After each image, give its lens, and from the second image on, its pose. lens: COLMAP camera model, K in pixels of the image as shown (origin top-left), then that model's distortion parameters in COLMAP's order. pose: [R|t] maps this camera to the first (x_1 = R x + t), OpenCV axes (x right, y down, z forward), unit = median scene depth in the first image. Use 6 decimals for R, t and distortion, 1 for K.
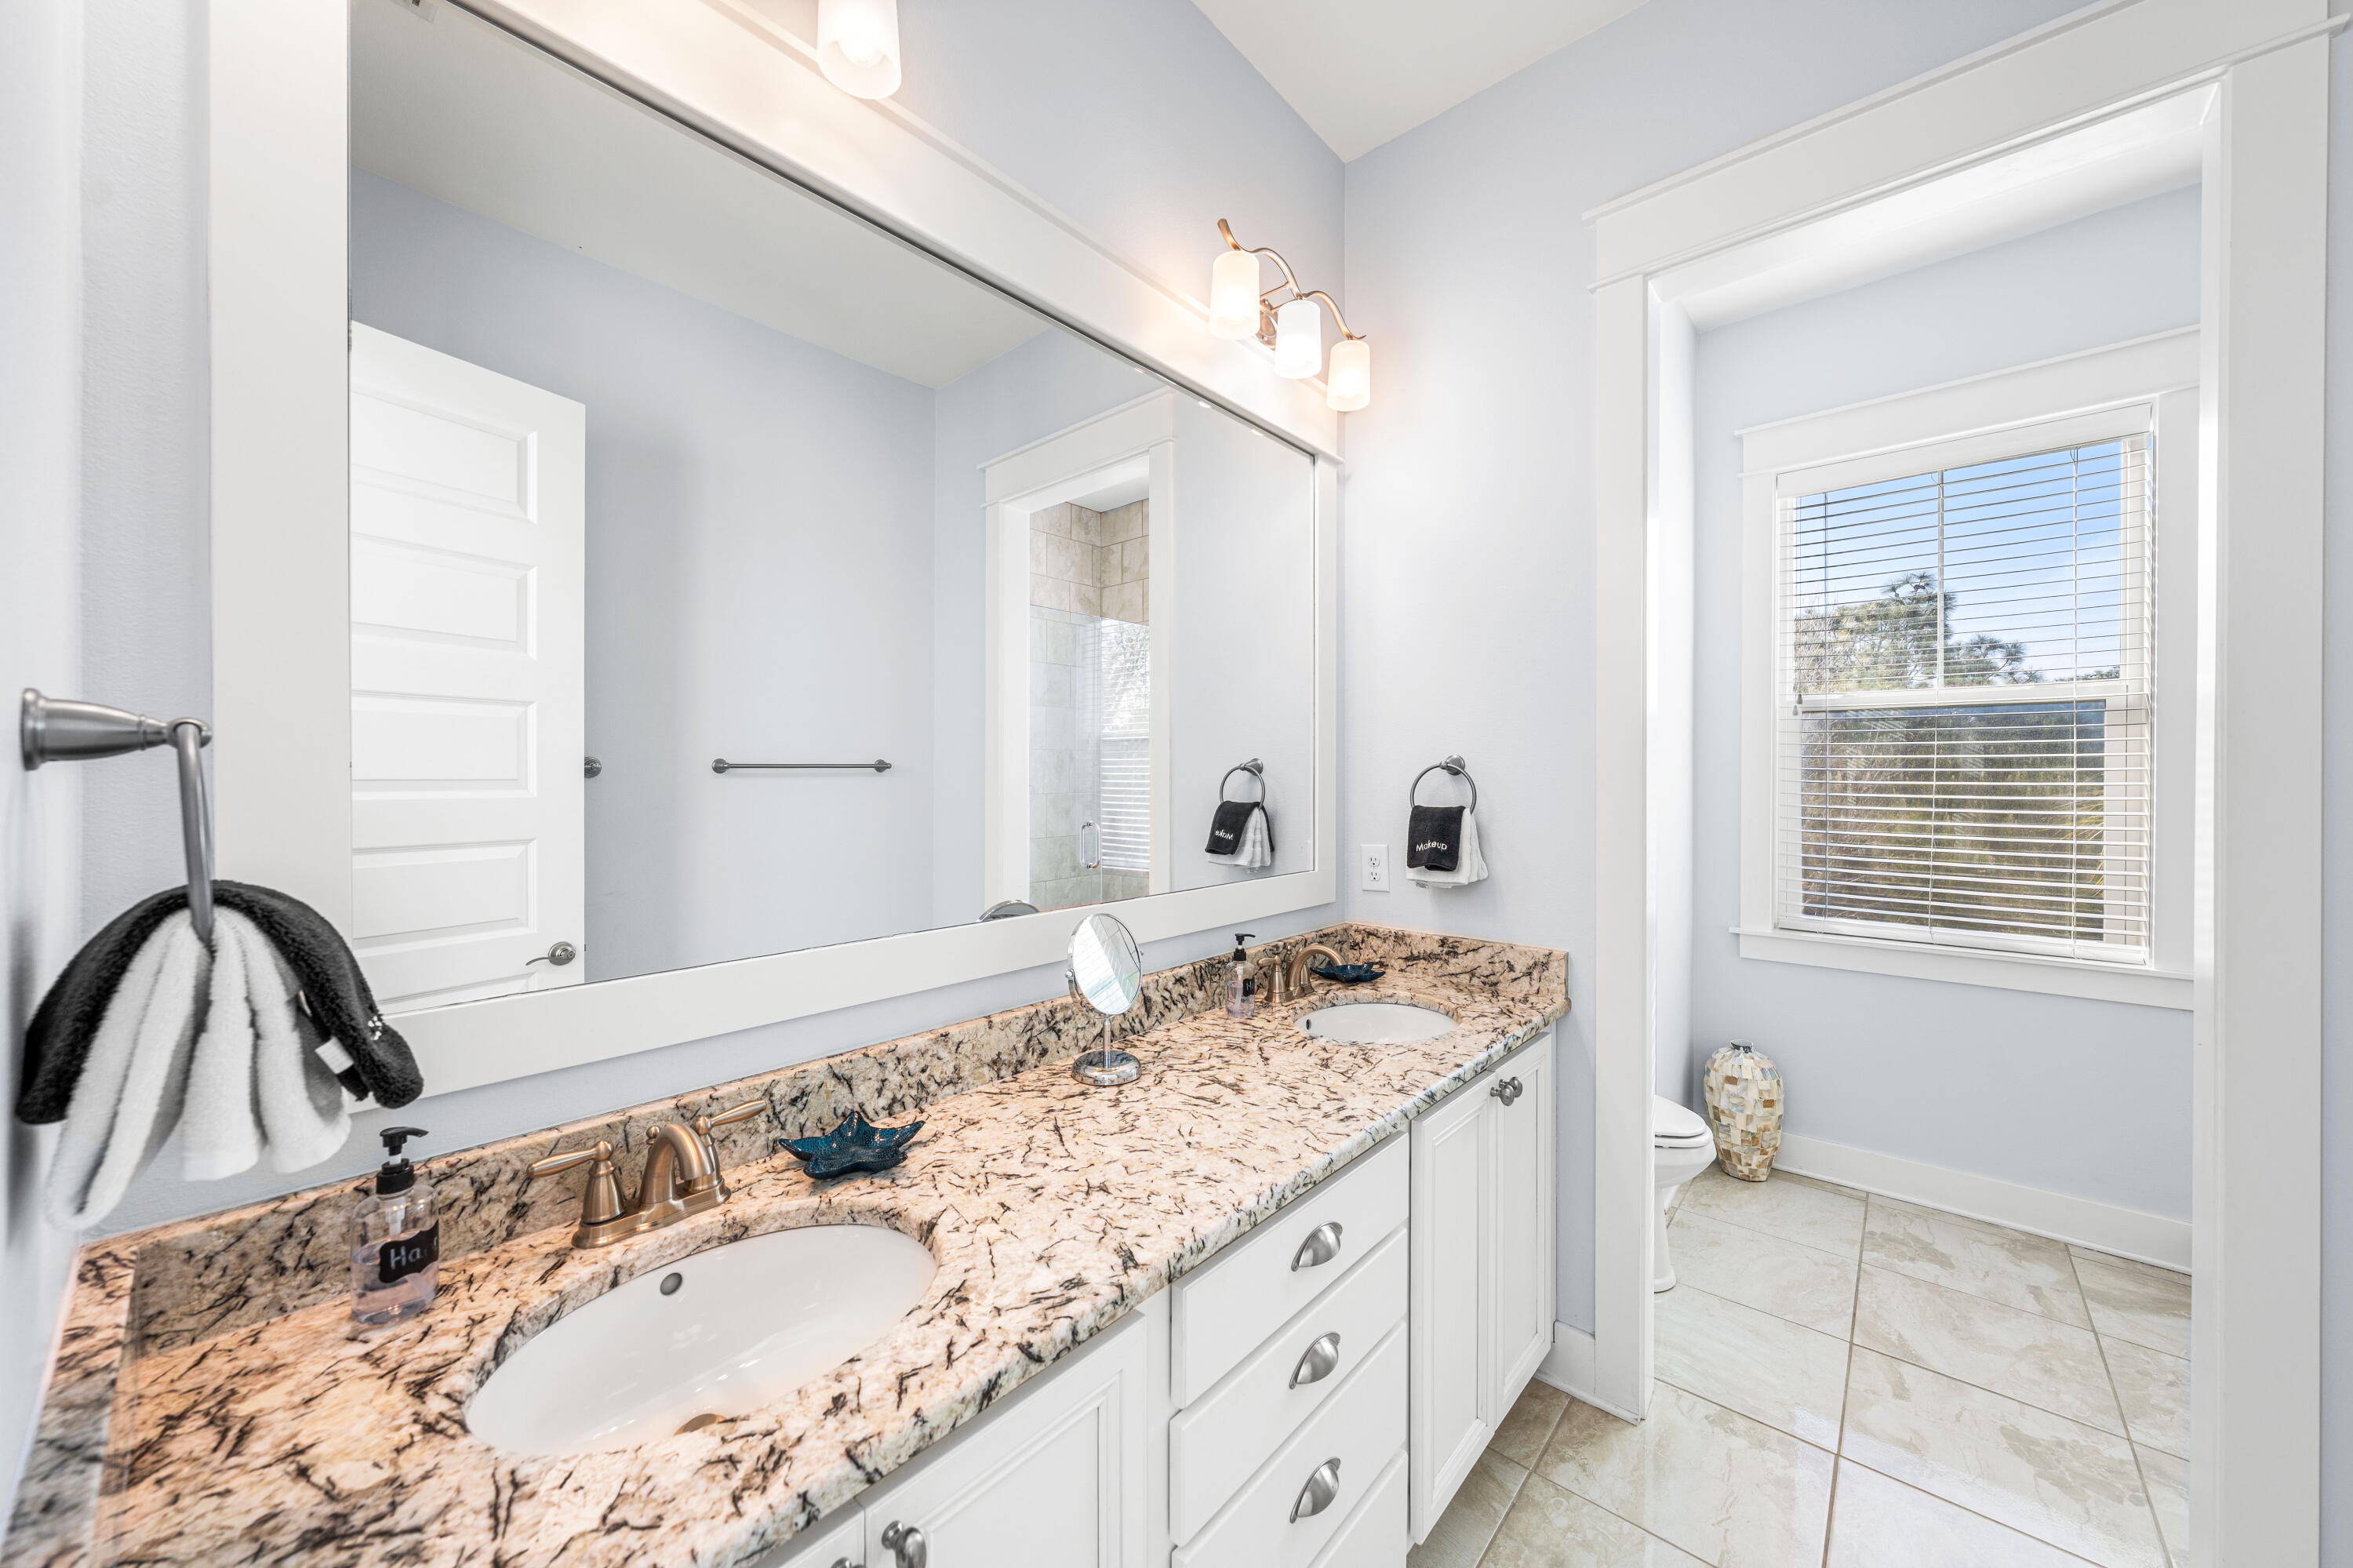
lens RADIAL K [[842.1, 0, 1176.5], [0, 842.1, 784.0], [0, 0, 1]] dist [-0.000165, -0.000008]
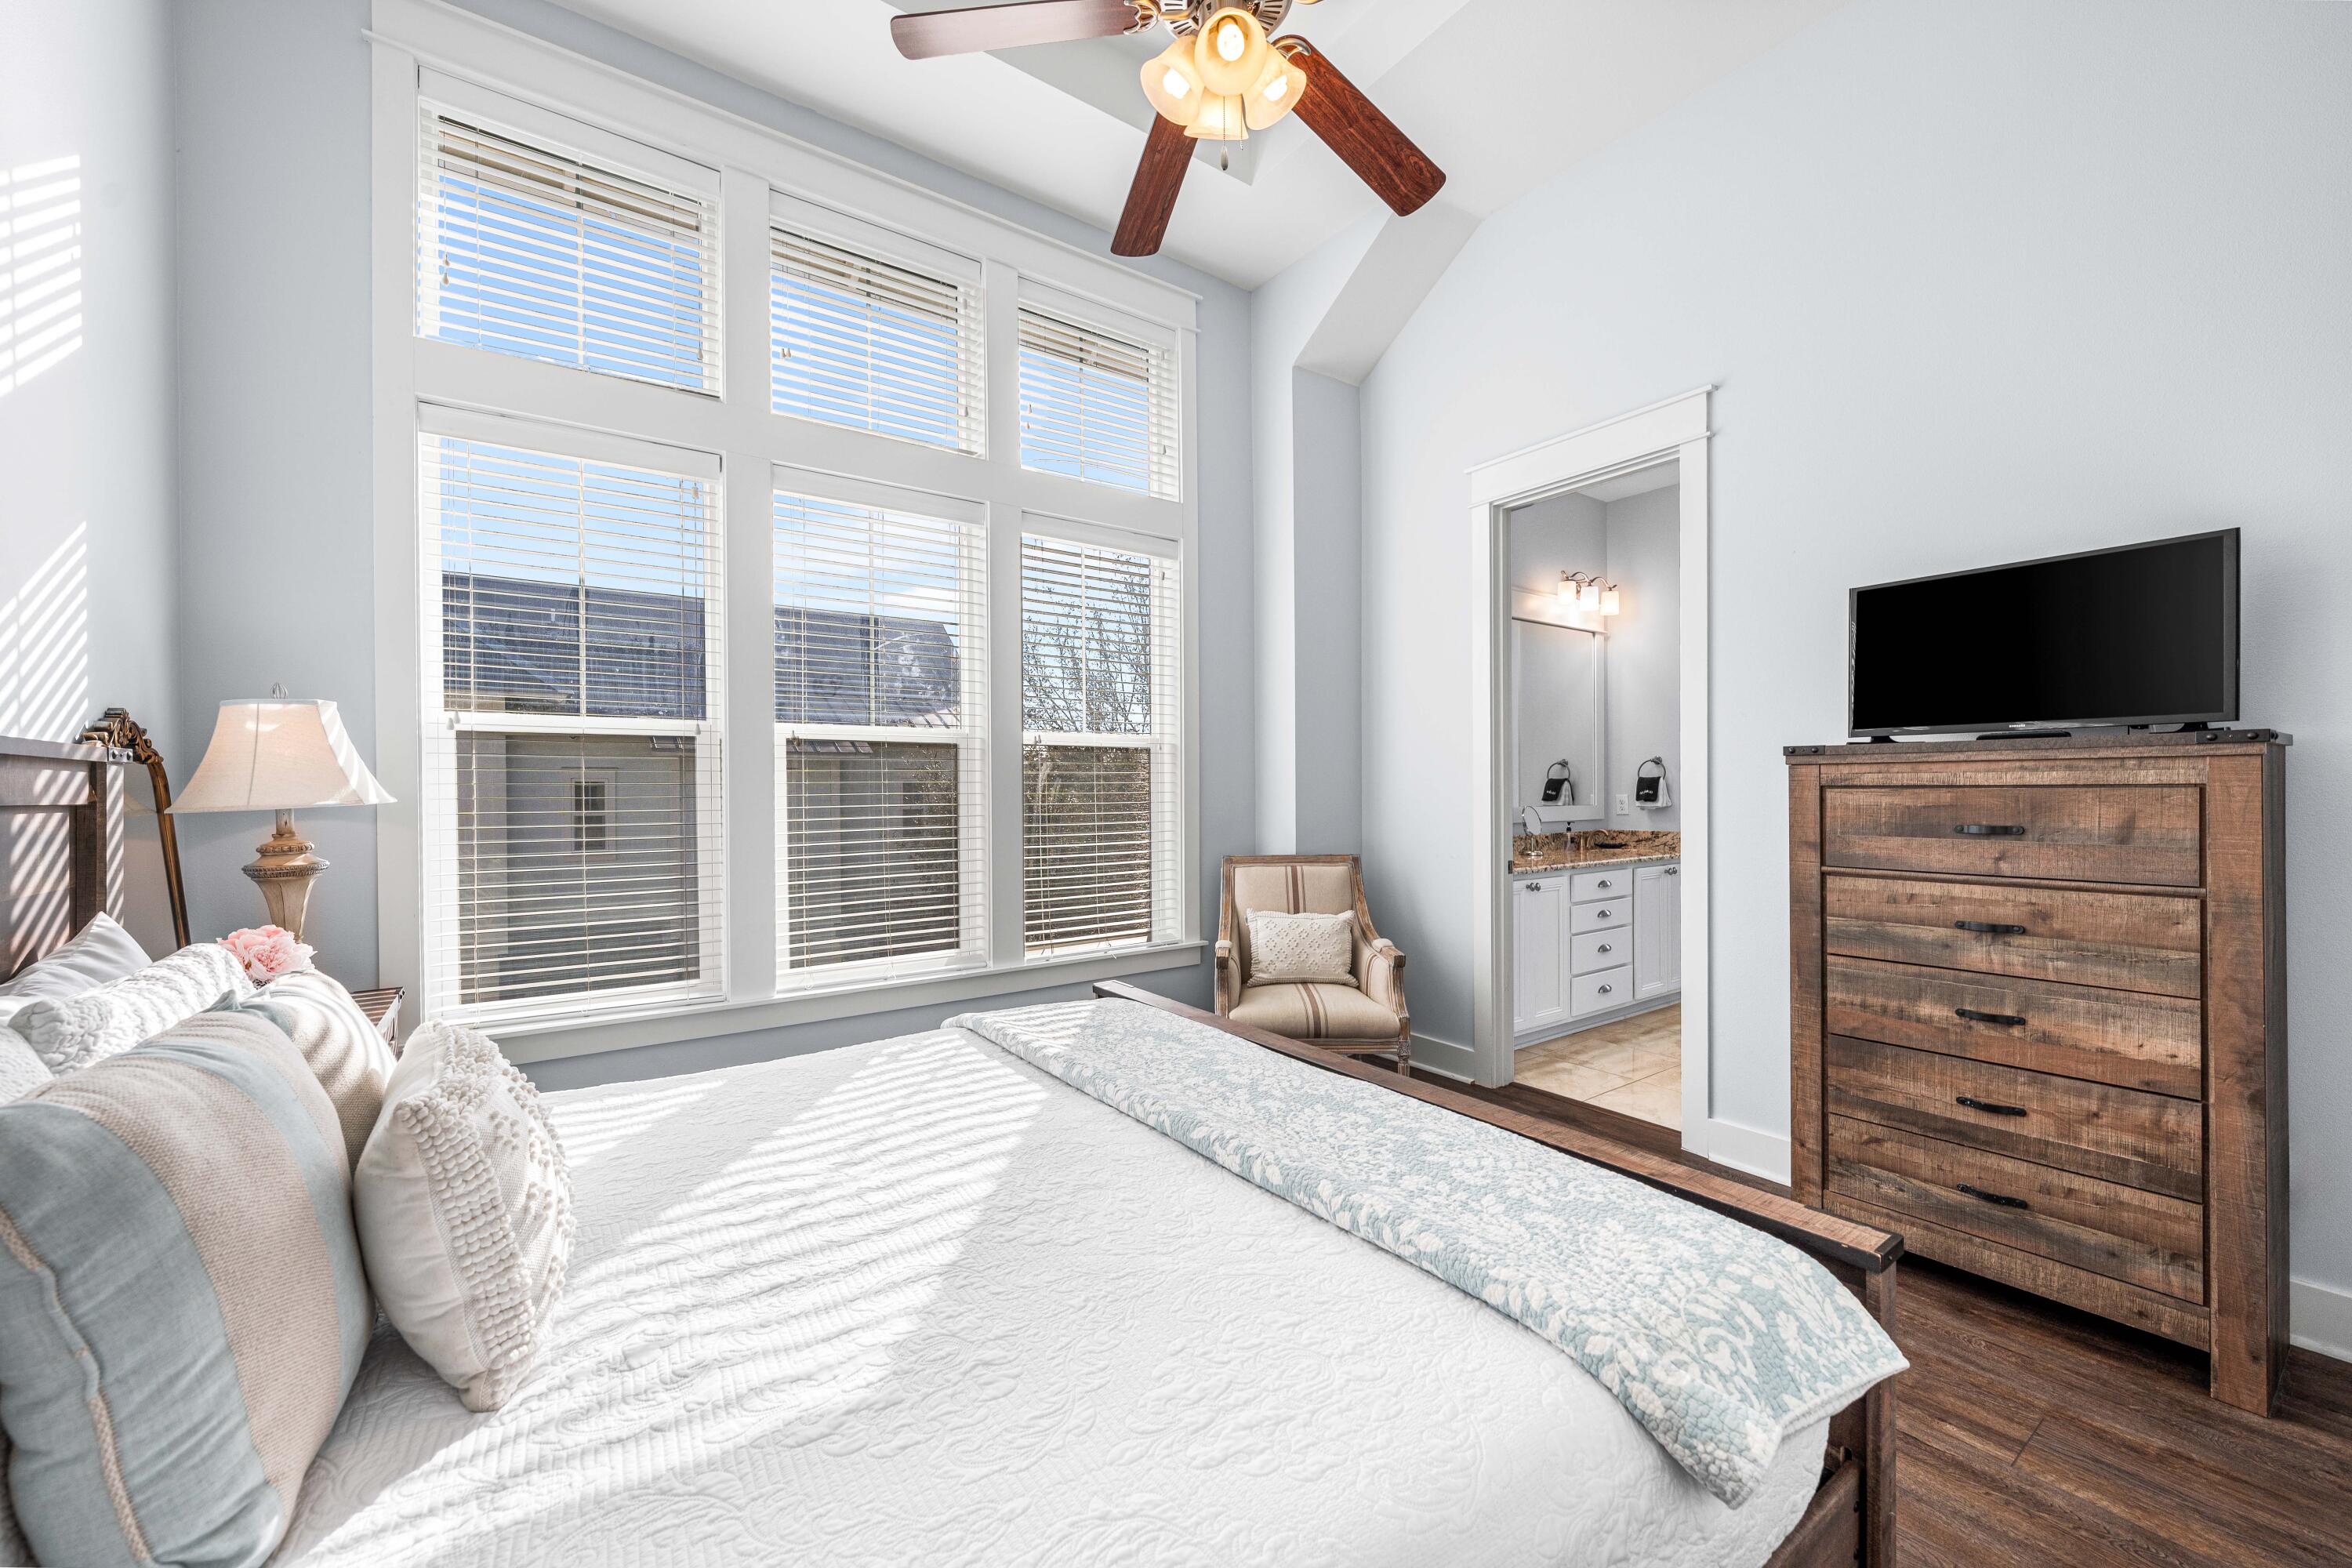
lens RADIAL K [[958.8, 0, 1176.0], [0, 958.8, 784.0], [0, 0, 1]] dist [0.000775, 0.000075]
pose [[0.977024, -0.002674, -0.213114, -0.441924], [0.000234, 0.999934, -0.011476, 0.077849], [0.213131, 0.011162, 0.976960, -2.018653]]
